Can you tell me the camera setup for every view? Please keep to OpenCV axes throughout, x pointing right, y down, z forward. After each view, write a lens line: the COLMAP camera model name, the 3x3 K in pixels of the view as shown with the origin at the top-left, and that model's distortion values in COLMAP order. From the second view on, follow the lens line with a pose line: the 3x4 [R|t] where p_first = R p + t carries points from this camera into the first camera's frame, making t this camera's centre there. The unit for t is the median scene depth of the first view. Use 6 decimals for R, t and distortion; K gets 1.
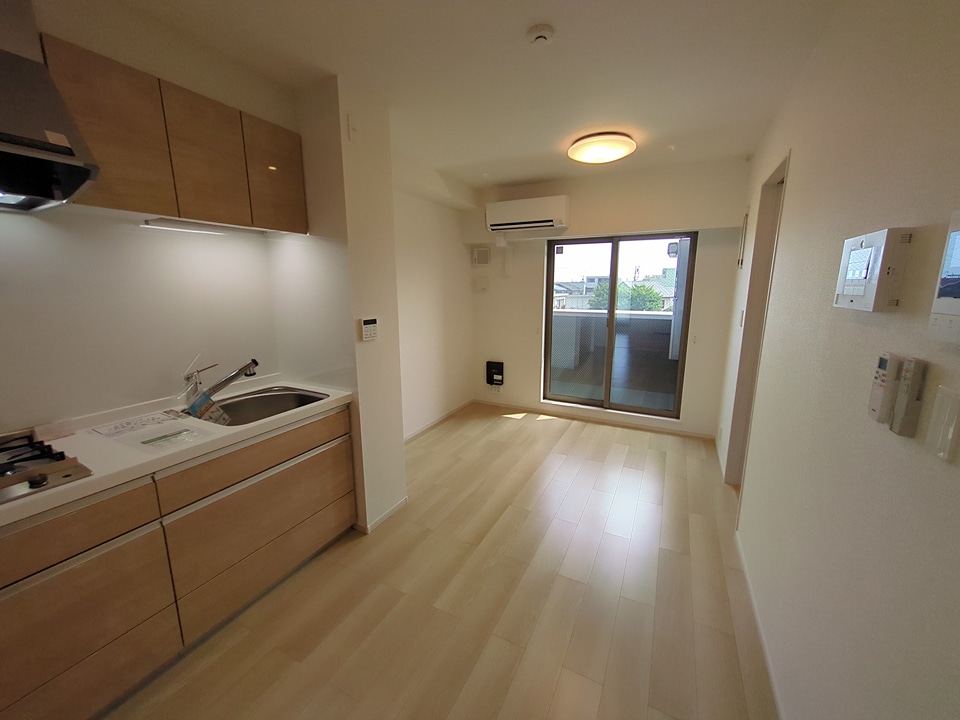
lens RADIAL K [[379.5, 0, 480.0], [0, 379.5, 358.1], [0, 0, 1]] dist [0.007245, -0.000617]
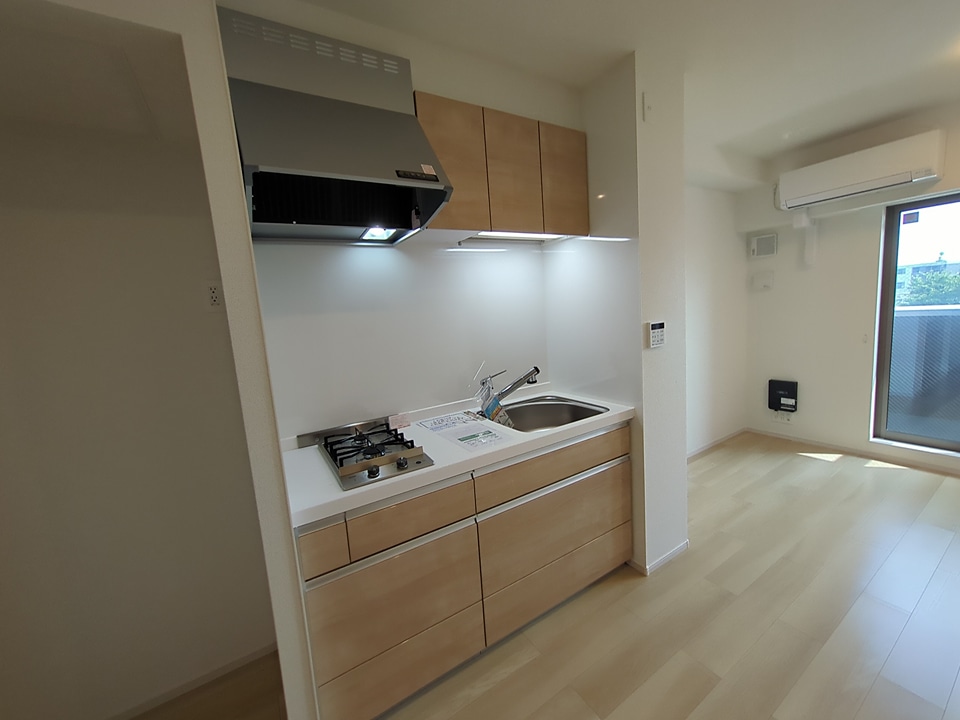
lens RADIAL K [[379.5, 0, 475.0], [0, 379.5, 359.1], [0, 0, 1]] dist [0.007245, -0.000617]
pose [[0.856290, 0.006455, -0.516455, -0.201870], [-0.027127, 0.999104, -0.032489, 0.017774], [0.515782, 0.041830, 0.855698, 0.059927]]
